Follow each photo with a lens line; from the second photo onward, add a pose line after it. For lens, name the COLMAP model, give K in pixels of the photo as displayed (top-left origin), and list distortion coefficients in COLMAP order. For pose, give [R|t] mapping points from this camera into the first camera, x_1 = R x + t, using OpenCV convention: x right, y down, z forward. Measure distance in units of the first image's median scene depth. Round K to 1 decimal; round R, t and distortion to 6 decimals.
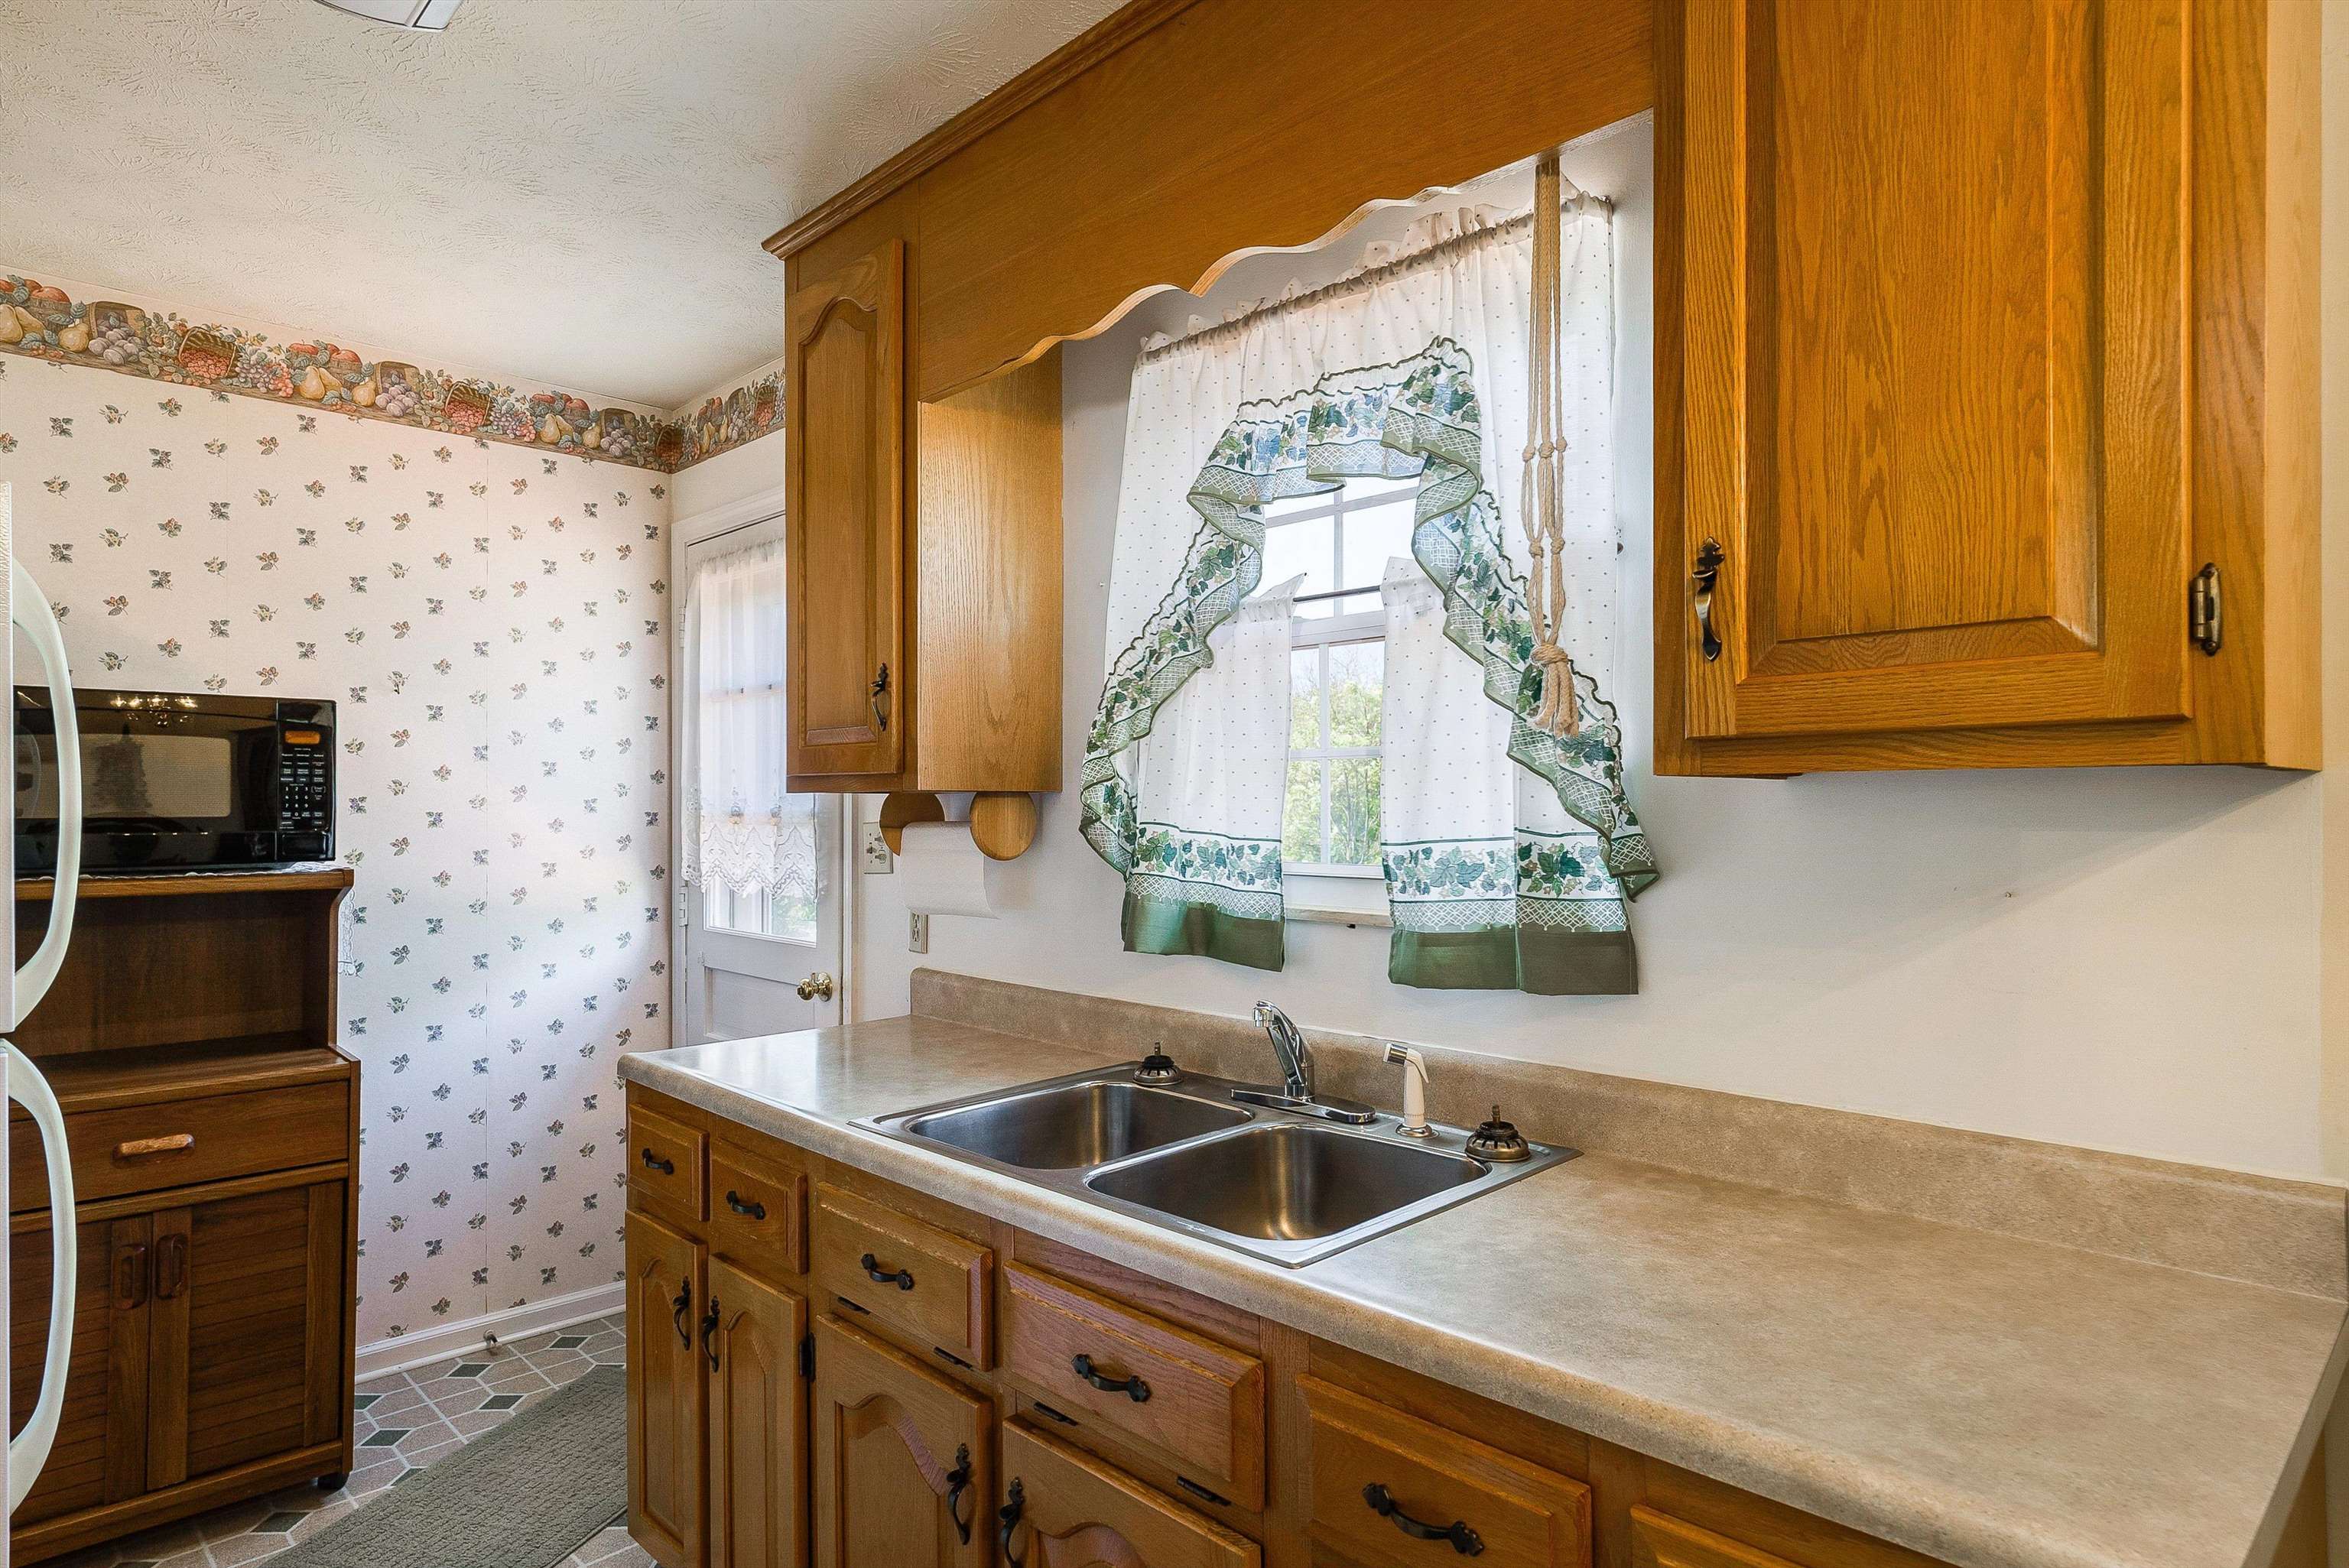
lens RADIAL K [[1322.1, 0, 1174.5], [0, 1322.1, 784.0], [0, 0, 1]] dist [0.041215, -0.000887]
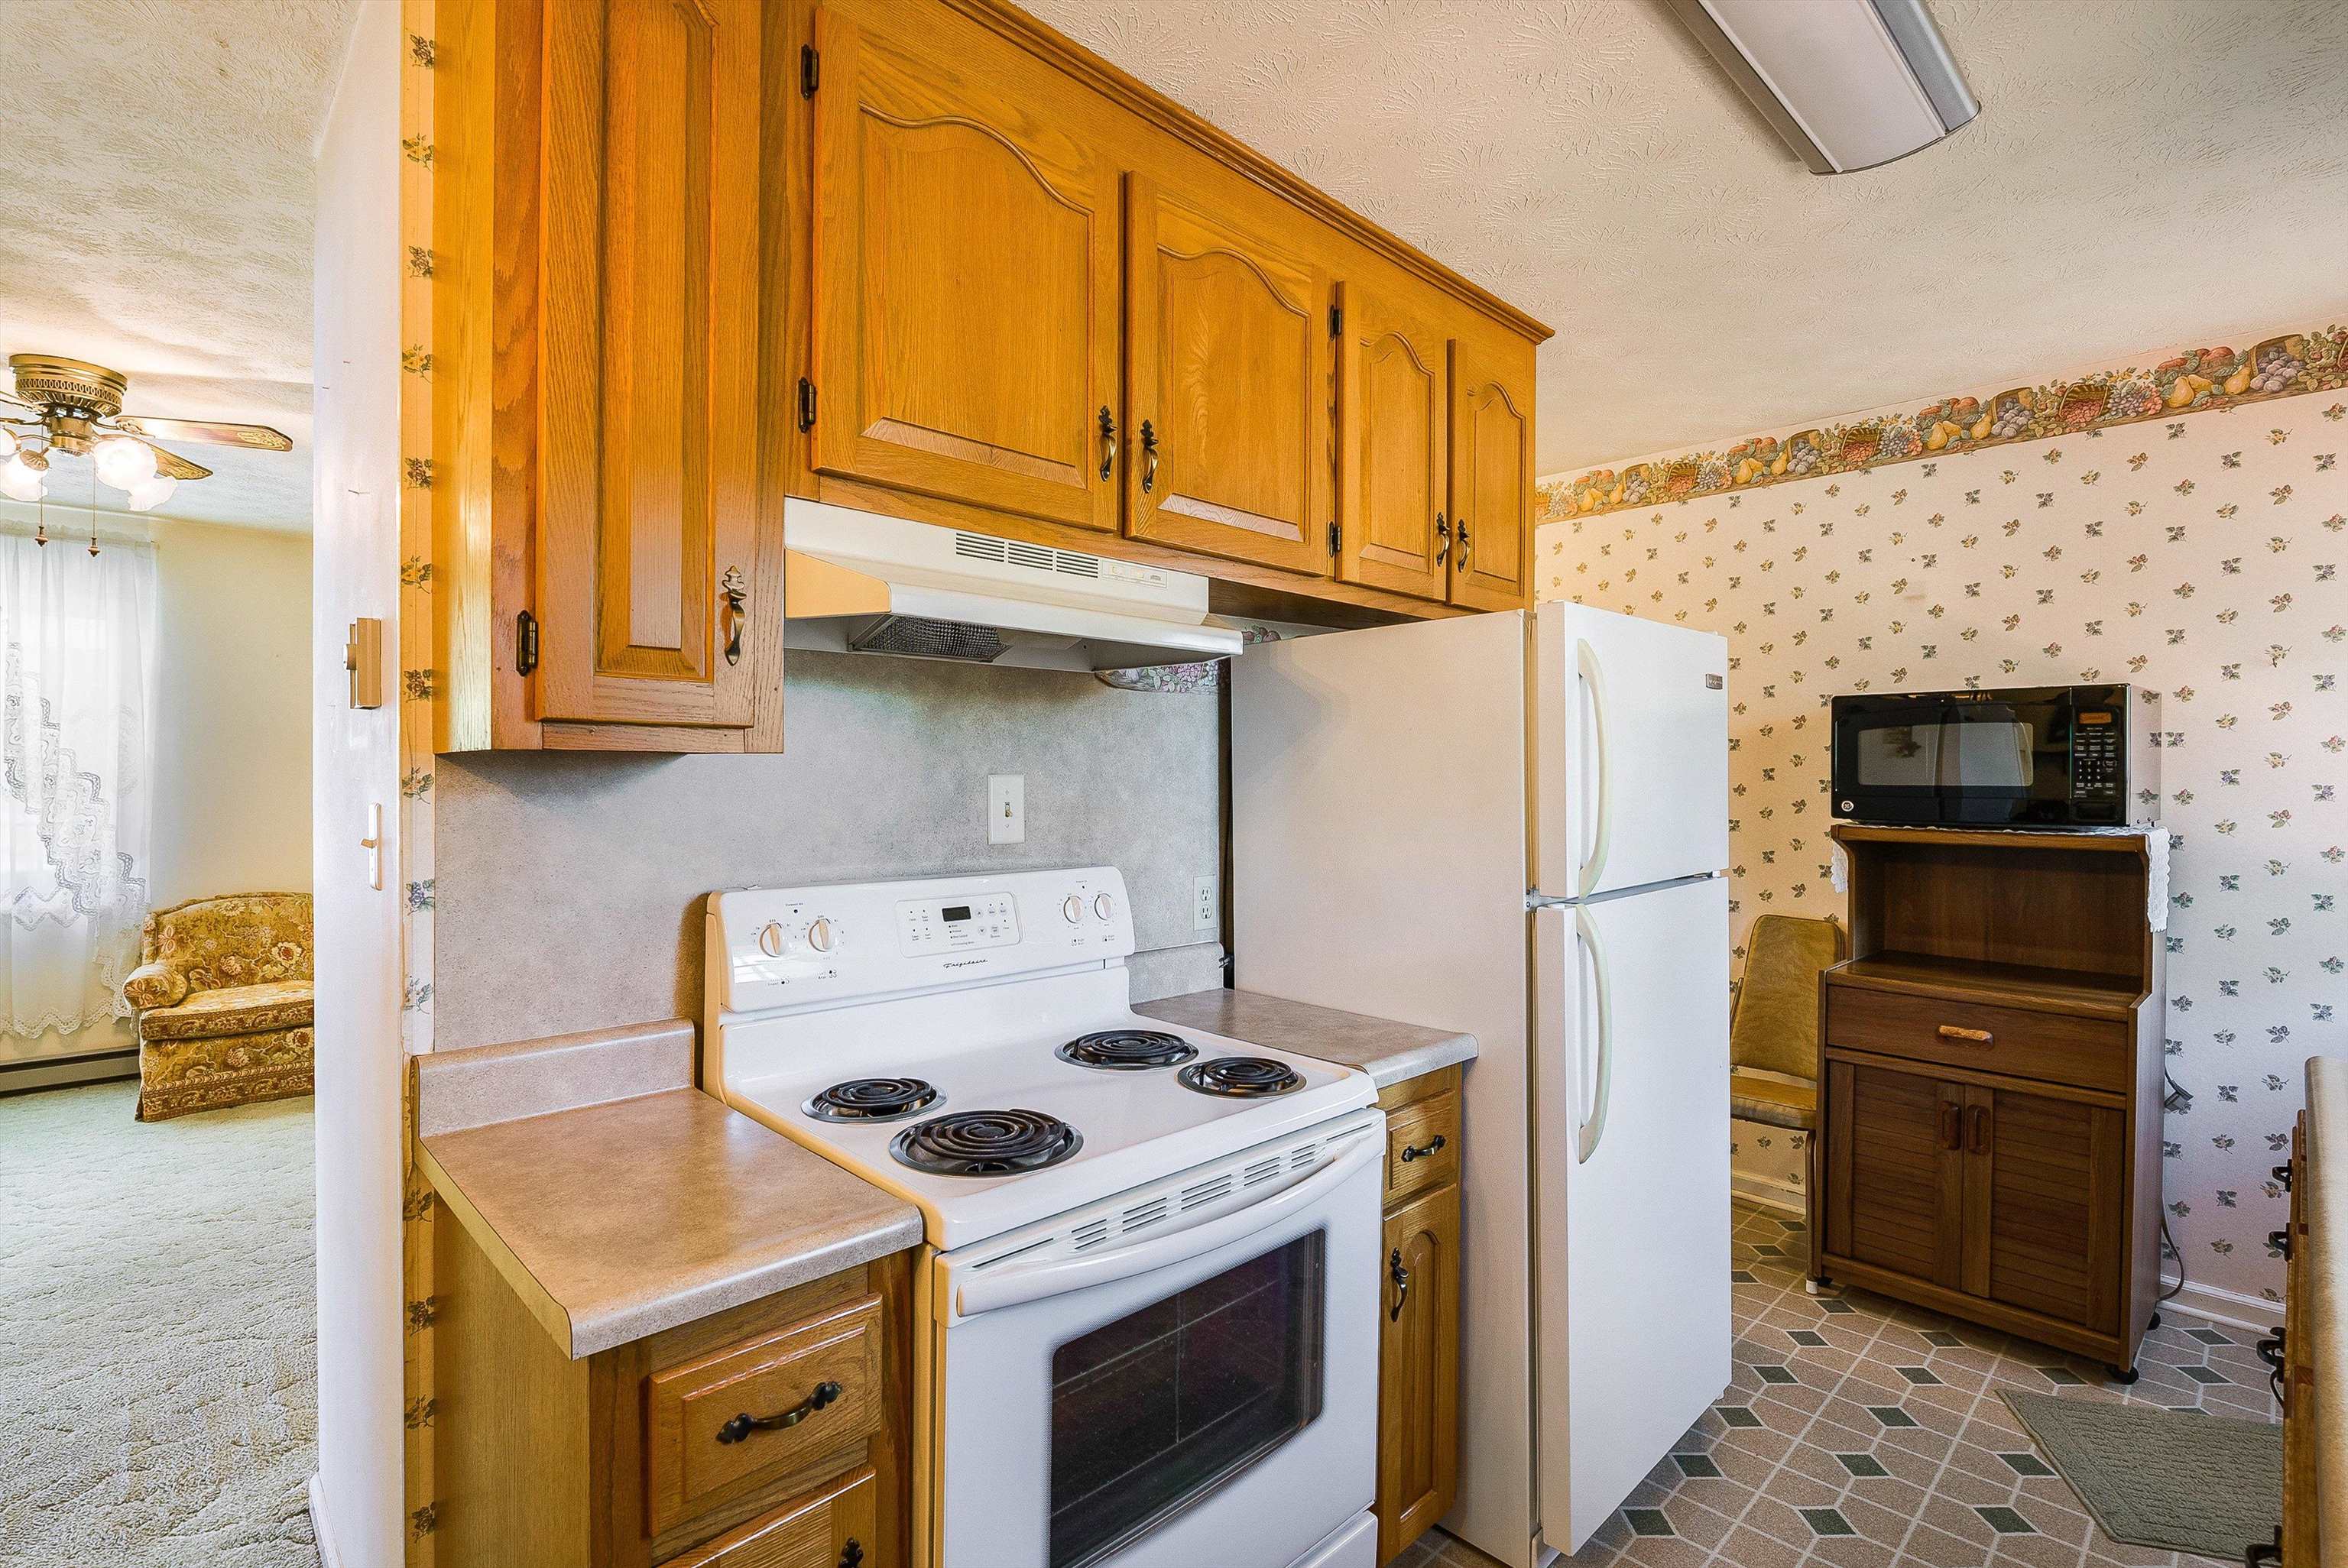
lens RADIAL K [[1038.1, 0, 1186.7], [0, 1038.1, 779.4], [0, 0, 1]] dist [0.000584, -0.000031]
pose [[0.050634, 0.007186, -0.998691, 0.198583], [0.009100, 0.999929, 0.007656, 0.004007], [0.998676, -0.009476, 0.050565, 0.179892]]
